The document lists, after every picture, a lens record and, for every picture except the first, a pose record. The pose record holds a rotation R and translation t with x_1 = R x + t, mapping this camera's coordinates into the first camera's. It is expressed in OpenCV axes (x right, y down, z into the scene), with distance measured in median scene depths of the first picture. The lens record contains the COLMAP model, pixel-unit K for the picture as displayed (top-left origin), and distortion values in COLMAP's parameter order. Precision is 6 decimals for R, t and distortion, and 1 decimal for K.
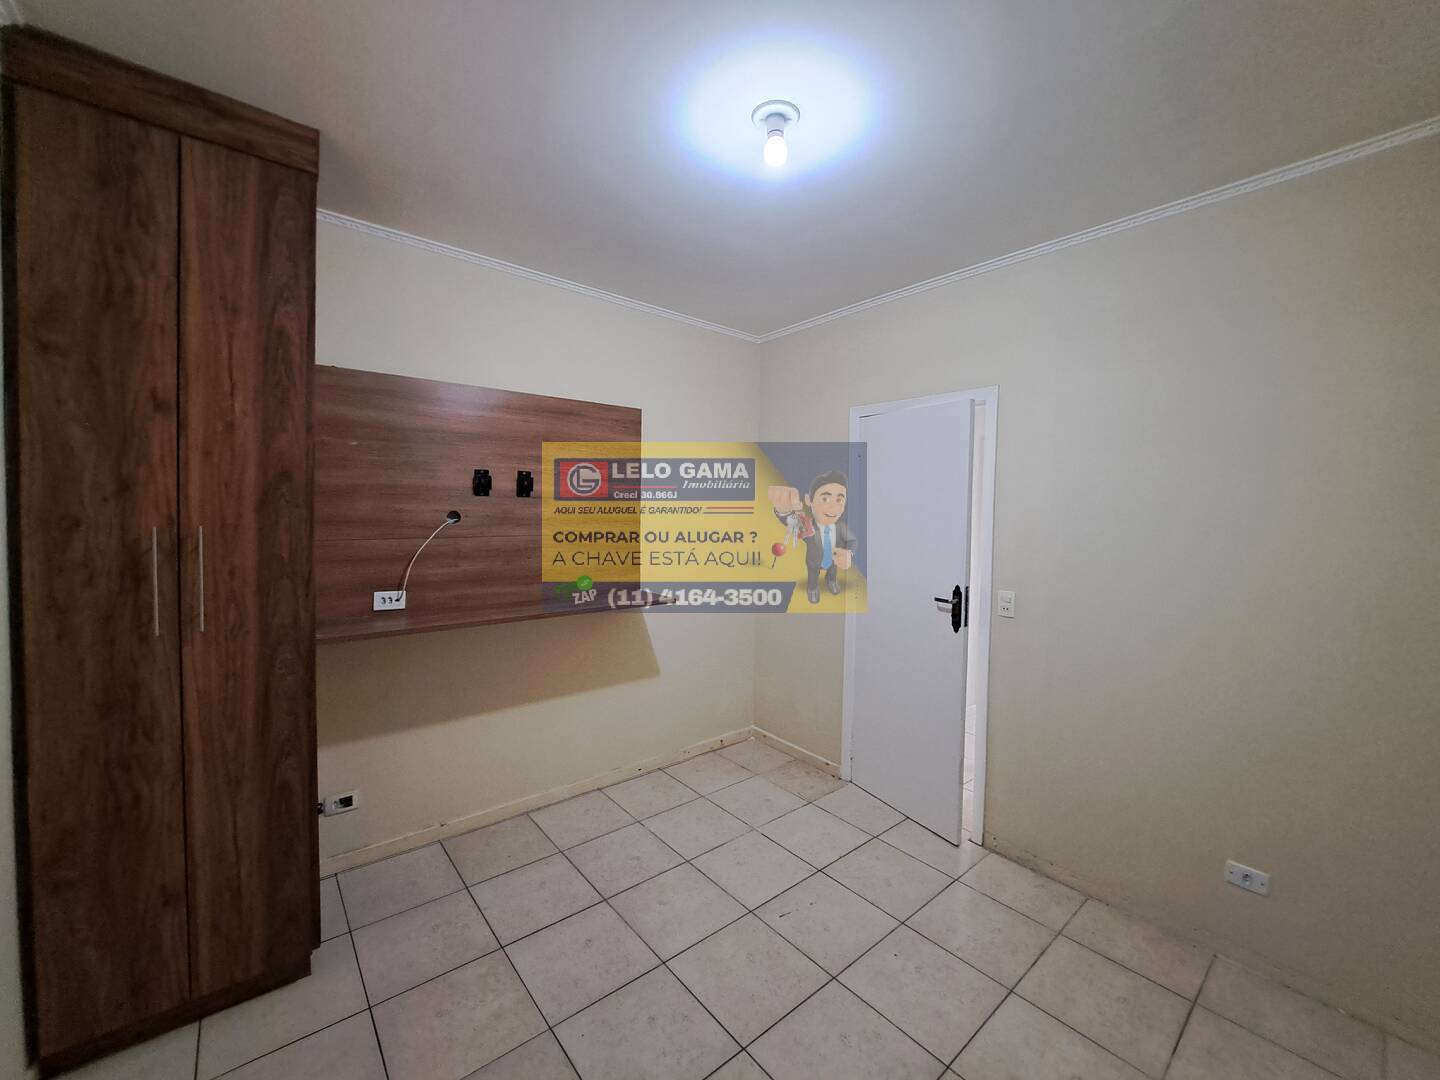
lens RADIAL K [[574.9, 0, 716.6], [0, 574.9, 530.9], [0, 0, 1]] dist [-0.014814, -0.001787]
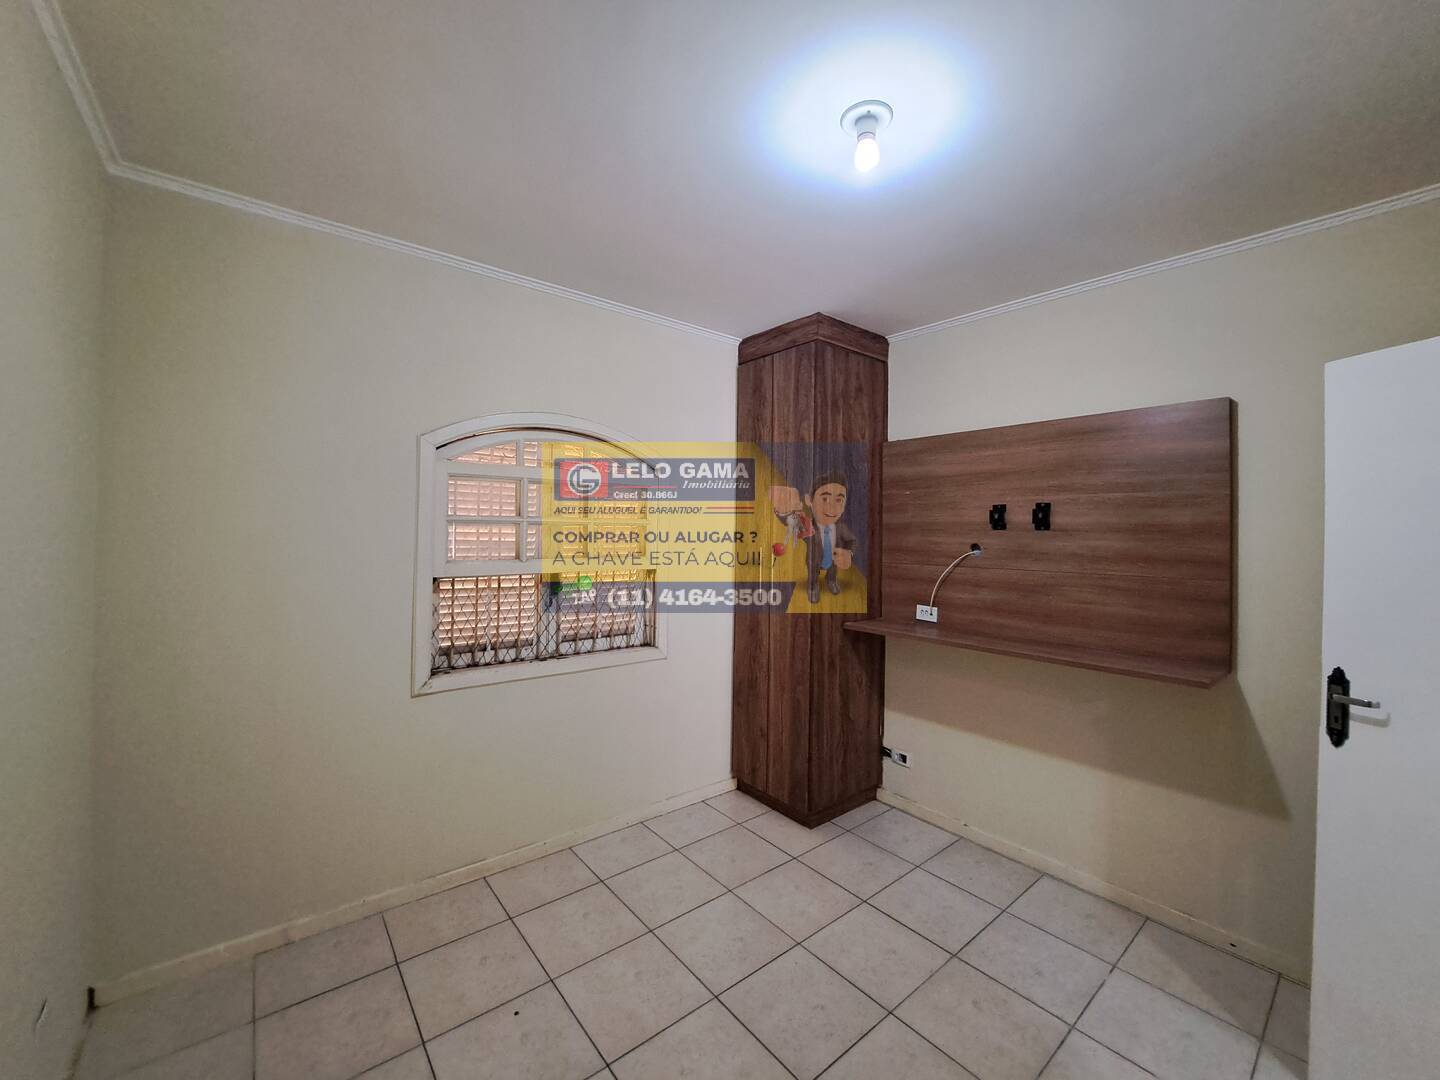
lens RADIAL K [[574.9, 0, 716.2], [0, 574.9, 533.8], [0, 0, 1]] dist [-0.014814, -0.001787]
pose [[-0.018055, -0.009633, -0.999791, 0.708658], [-0.051764, 0.998622, -0.008687, -0.019255], [0.998496, 0.051597, -0.018529, 0.551173]]
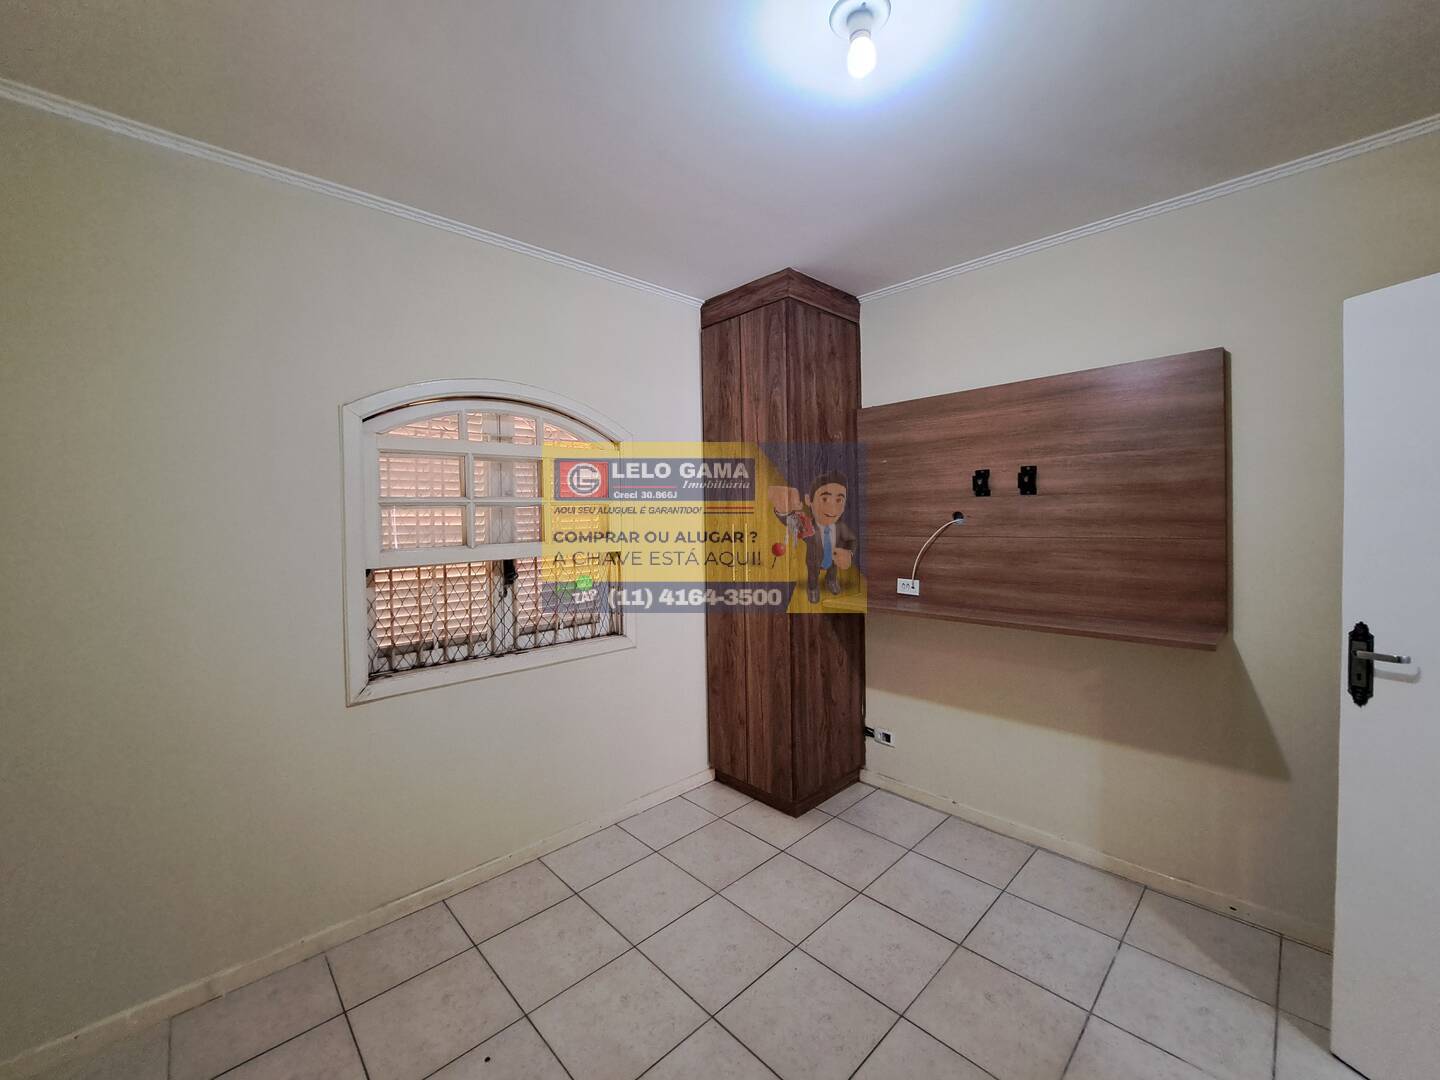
lens RADIAL K [[574.9, 0, 719.2], [0, 574.9, 533.1], [0, 0, 1]] dist [-0.014814, -0.001787]
pose [[0.064414, 0.016547, -0.997786, 0.616482], [-0.017675, 0.999725, 0.015438, -0.003806], [0.997767, 0.016642, 0.064689, 0.521275]]
